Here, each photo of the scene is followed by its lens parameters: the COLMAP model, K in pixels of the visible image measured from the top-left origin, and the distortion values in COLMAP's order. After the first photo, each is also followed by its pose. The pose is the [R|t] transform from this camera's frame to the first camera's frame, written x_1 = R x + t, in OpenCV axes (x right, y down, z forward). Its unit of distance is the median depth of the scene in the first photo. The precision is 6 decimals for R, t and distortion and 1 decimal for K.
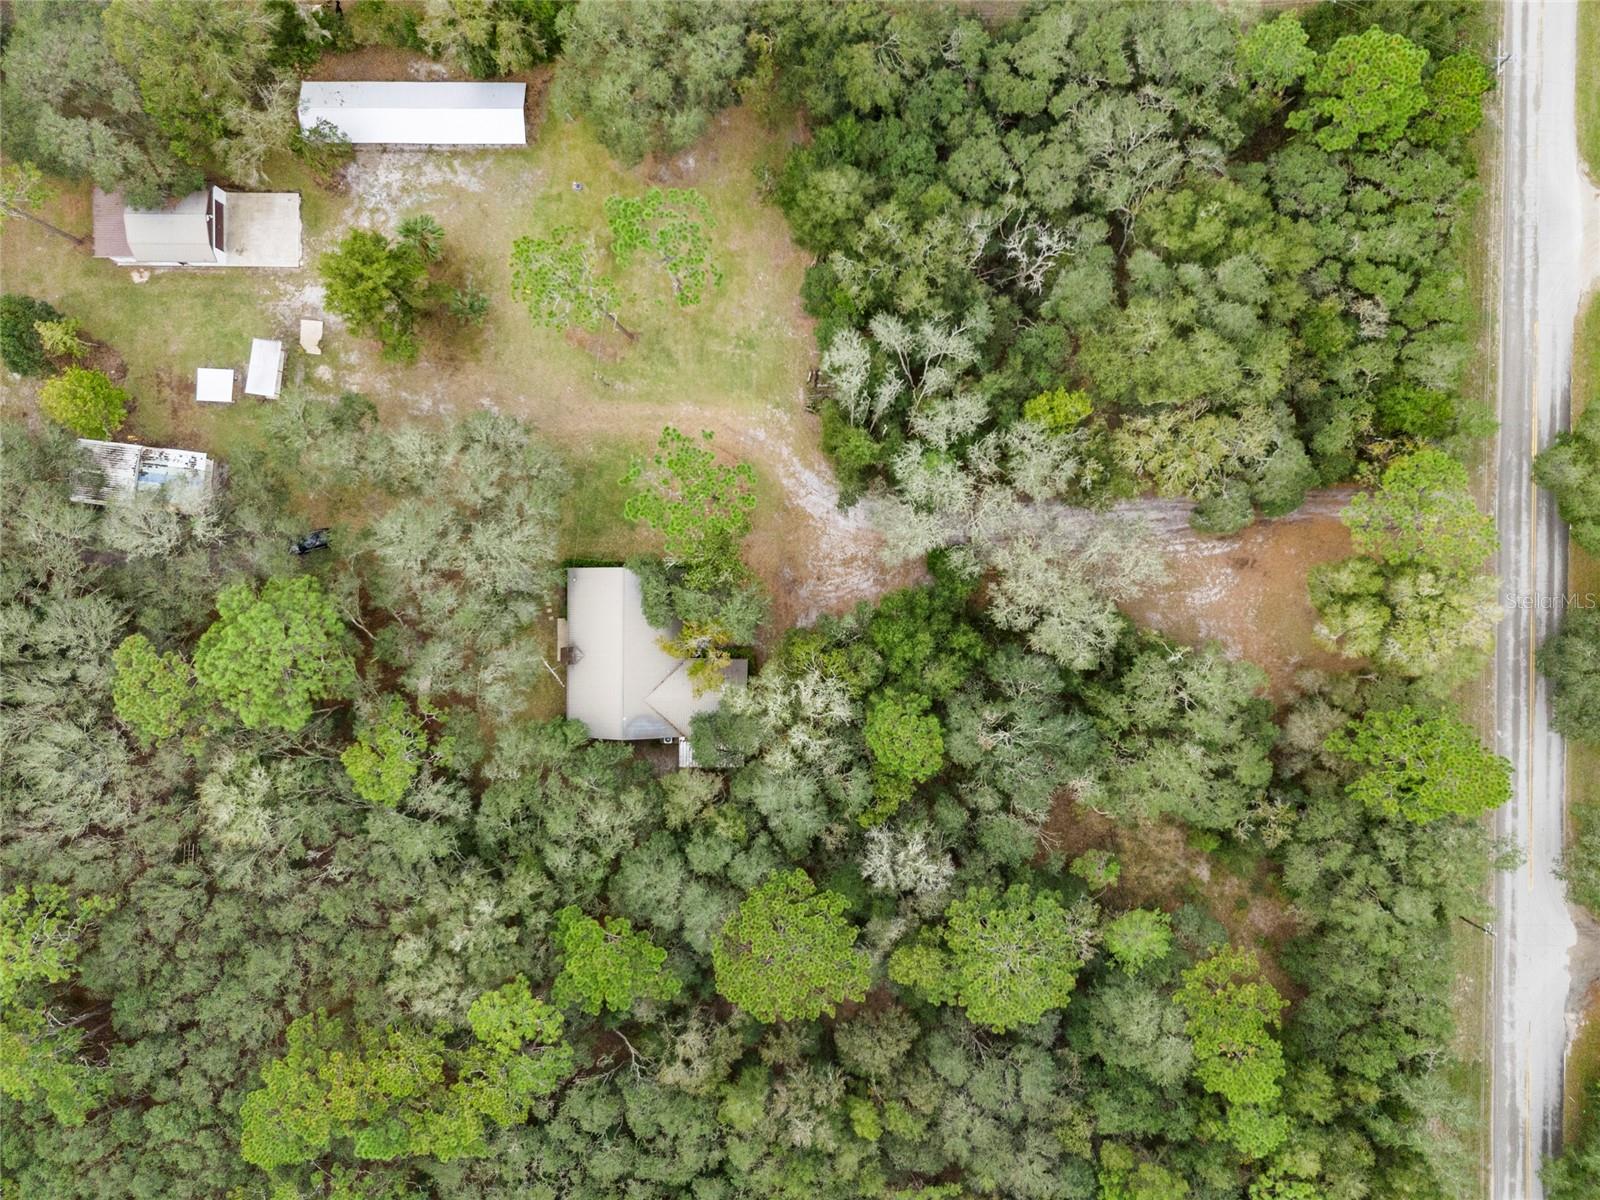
lens RADIAL K [[1103.2, 0, 800.0], [0, 1103.2, 600.0], [0, 0, 1]] dist [0.097103, -0.076302]
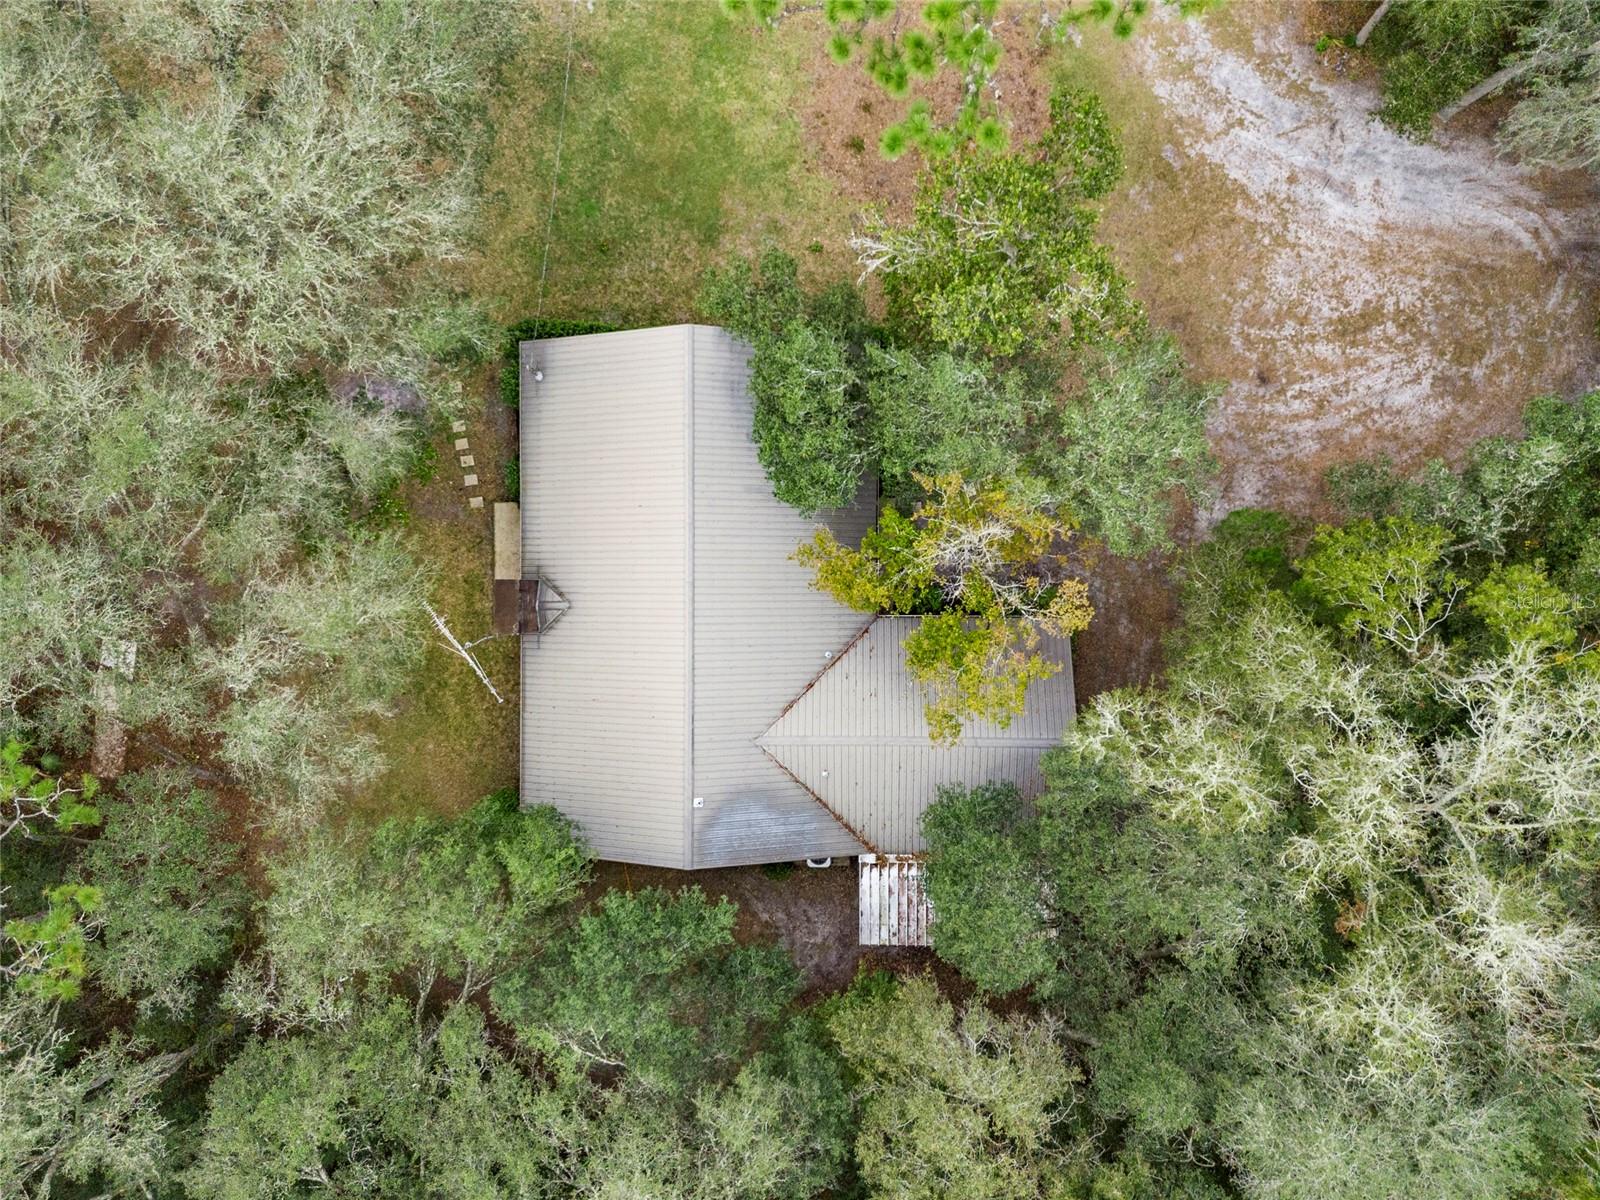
lens RADIAL K [[1103.2, 0, 800.0], [0, 1103.2, 600.0], [0, 0, 1]] dist [0.097103, -0.076302]
pose [[0.999985, -0.005382, -0.000855, -0.131762], [0.005371, 0.999902, -0.012953, 0.054716], [0.000925, 0.012949, 0.999916, 0.696926]]
